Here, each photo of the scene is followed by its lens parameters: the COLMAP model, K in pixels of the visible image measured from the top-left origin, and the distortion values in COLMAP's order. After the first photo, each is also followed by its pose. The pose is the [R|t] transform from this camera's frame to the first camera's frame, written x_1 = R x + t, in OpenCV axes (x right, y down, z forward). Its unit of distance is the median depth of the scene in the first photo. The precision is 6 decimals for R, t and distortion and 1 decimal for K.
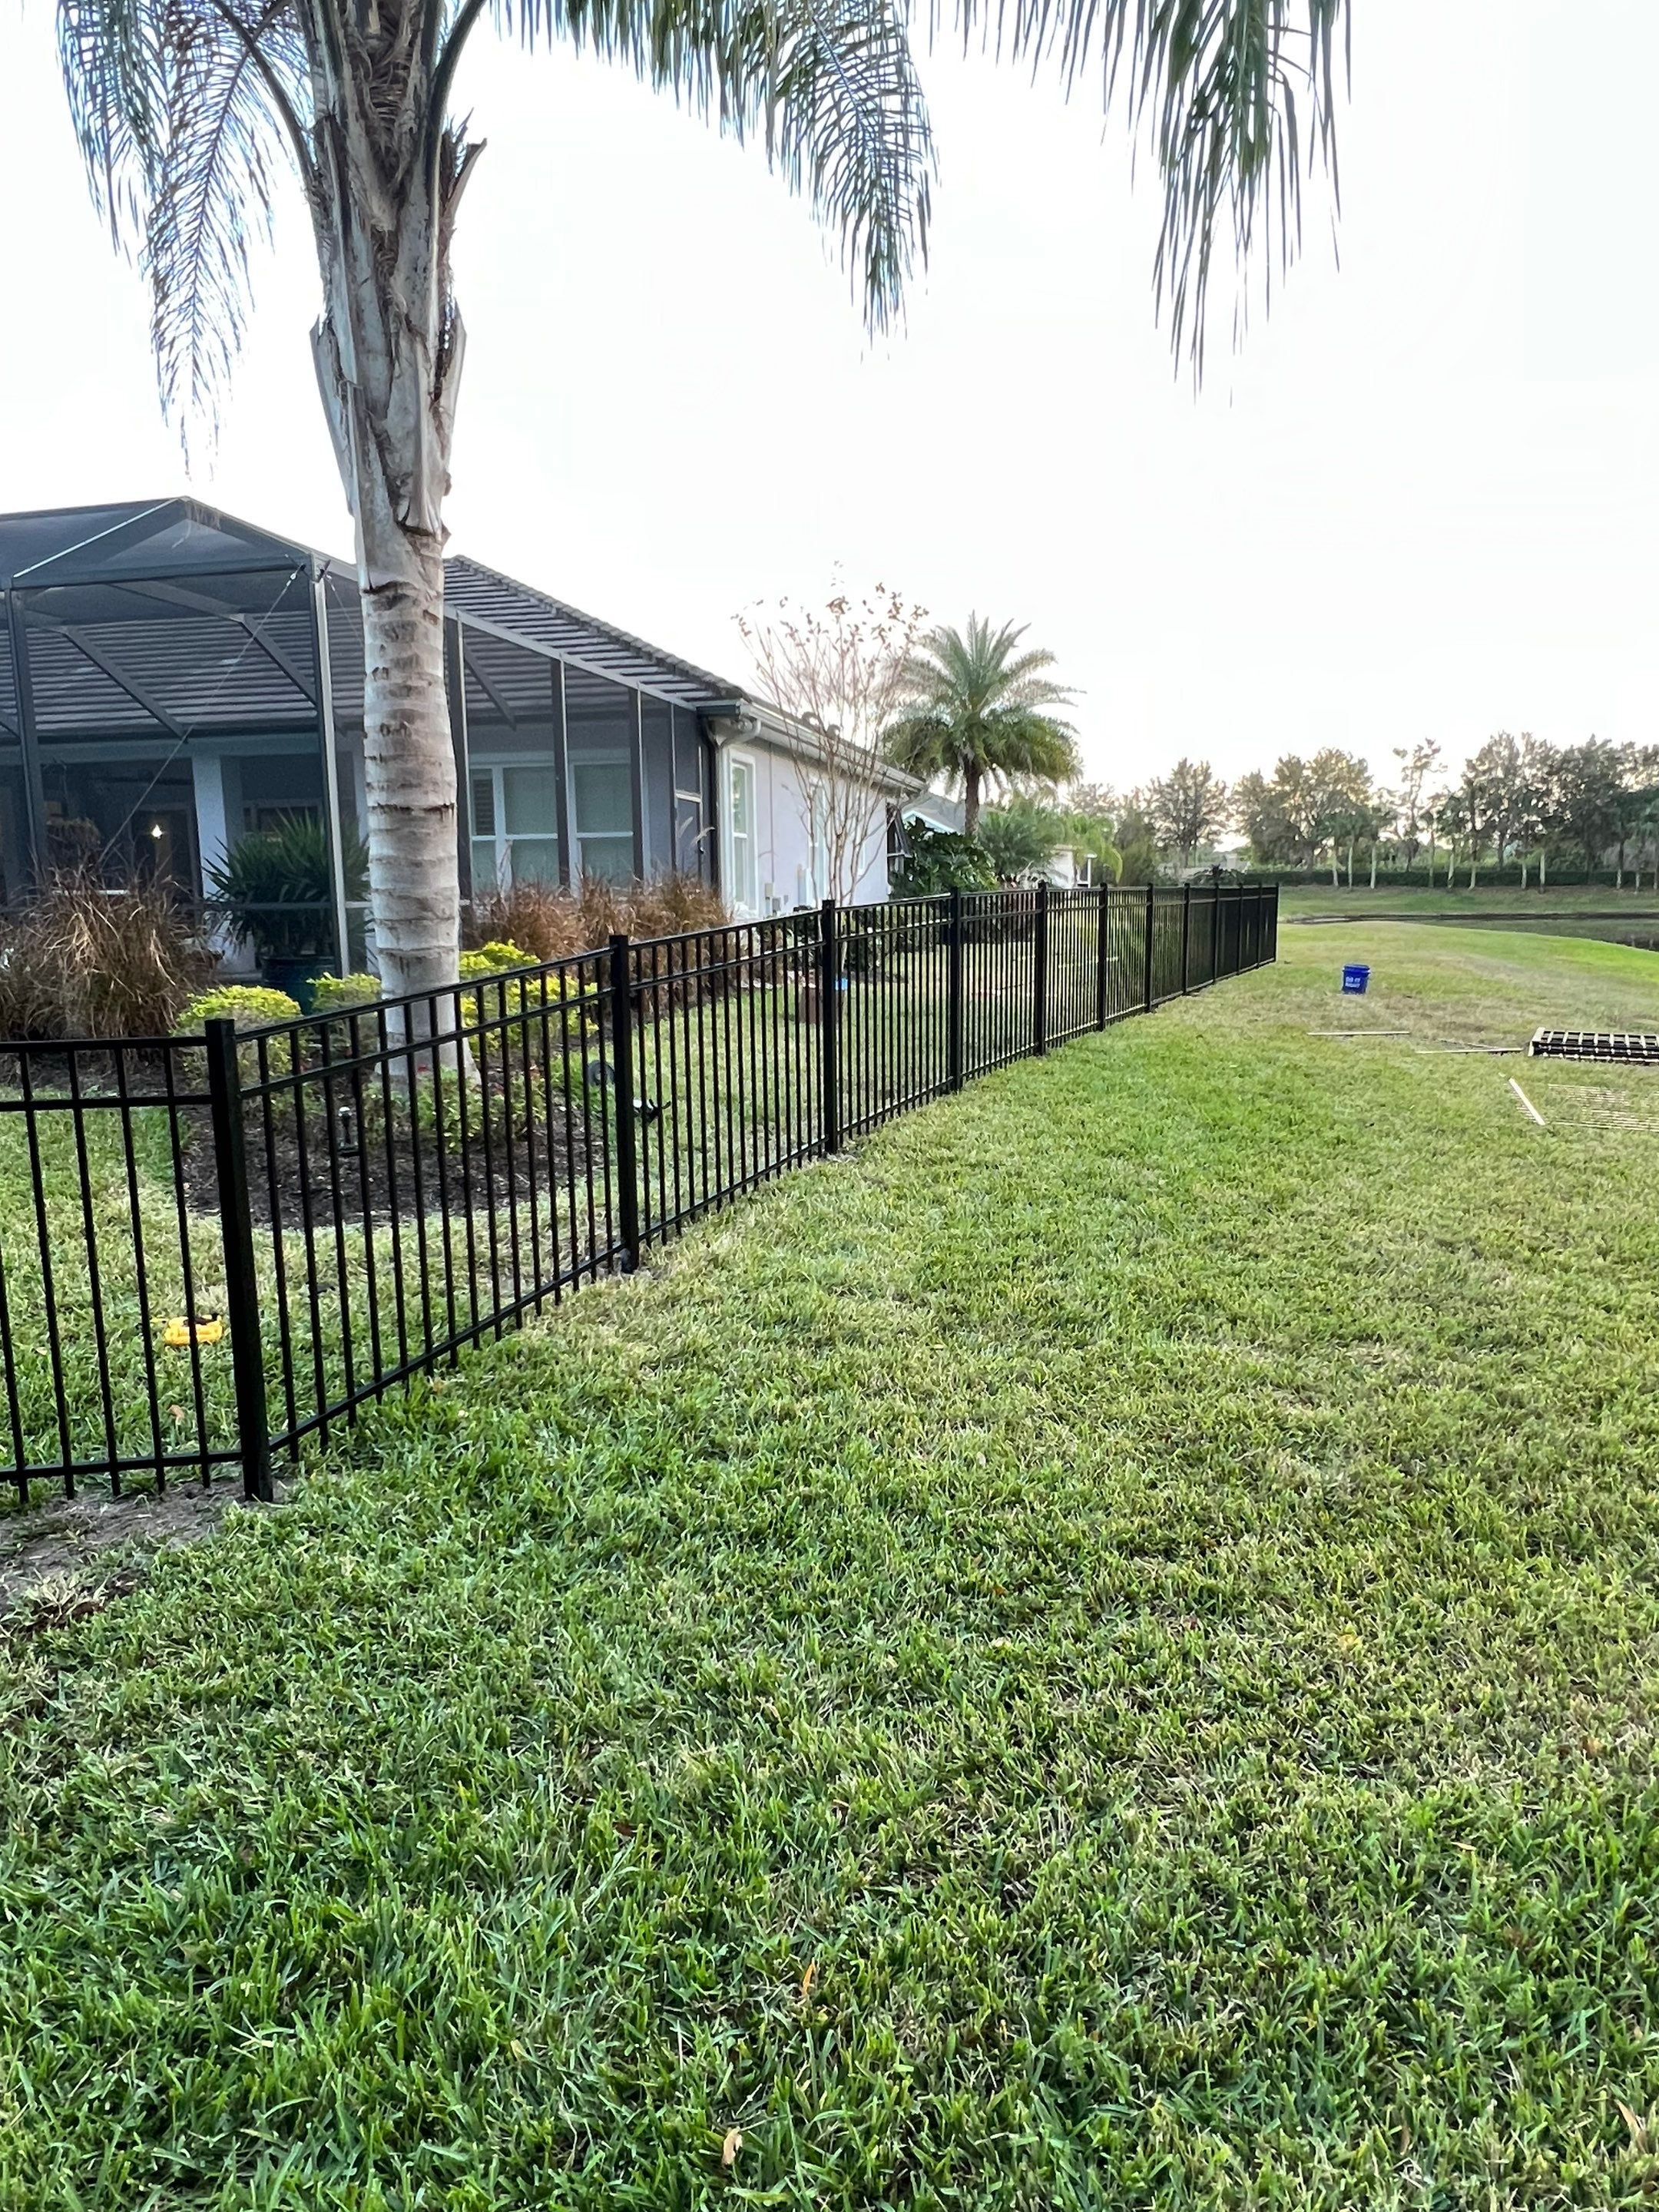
lens RADIAL K [[1218.4, 0, 814.4], [0, 1218.4, 1052.6], [0, 0, 1]] dist [0.000010, -0.000839]
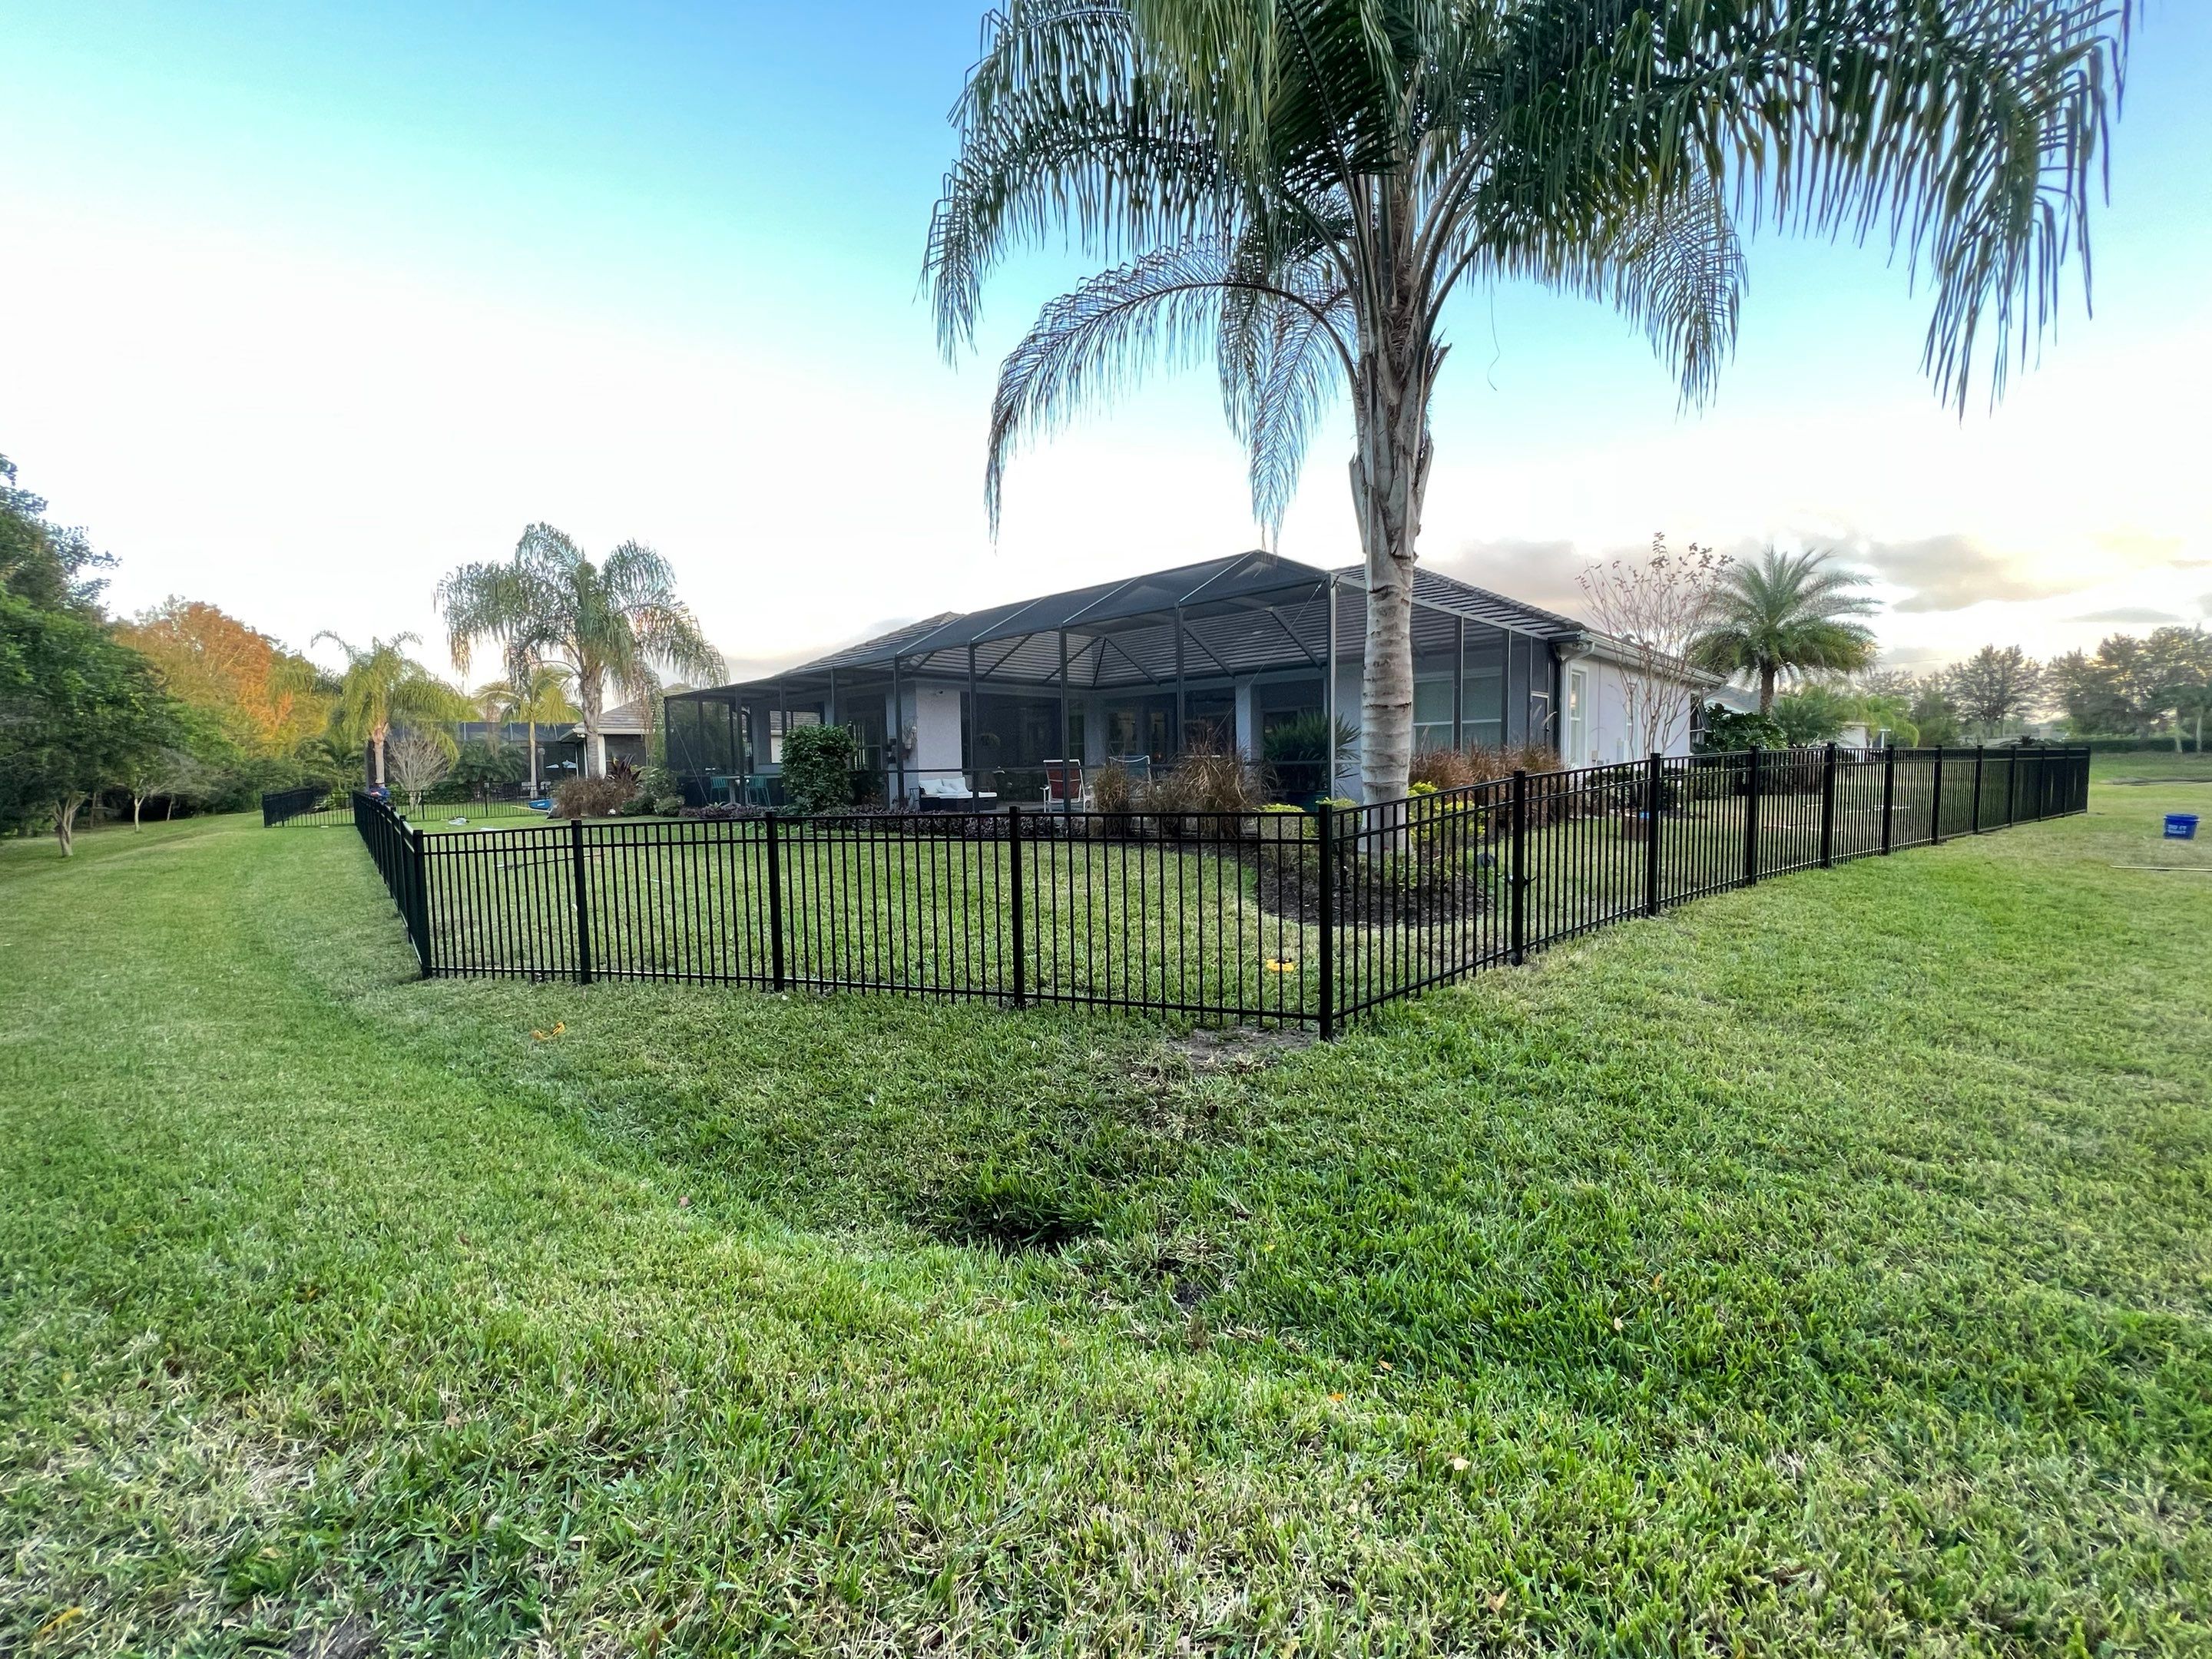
lens RADIAL K [[867.5, 0, 1106.0], [0, 867.5, 829.5], [0, 0, 1]] dist [0.001306, 0.000275]
pose [[0.869900, 0.032079, -0.492185, -0.055114], [-0.065343, 0.996582, -0.050535, 0.082108], [0.488881, 0.076121, 0.869023, -0.341202]]
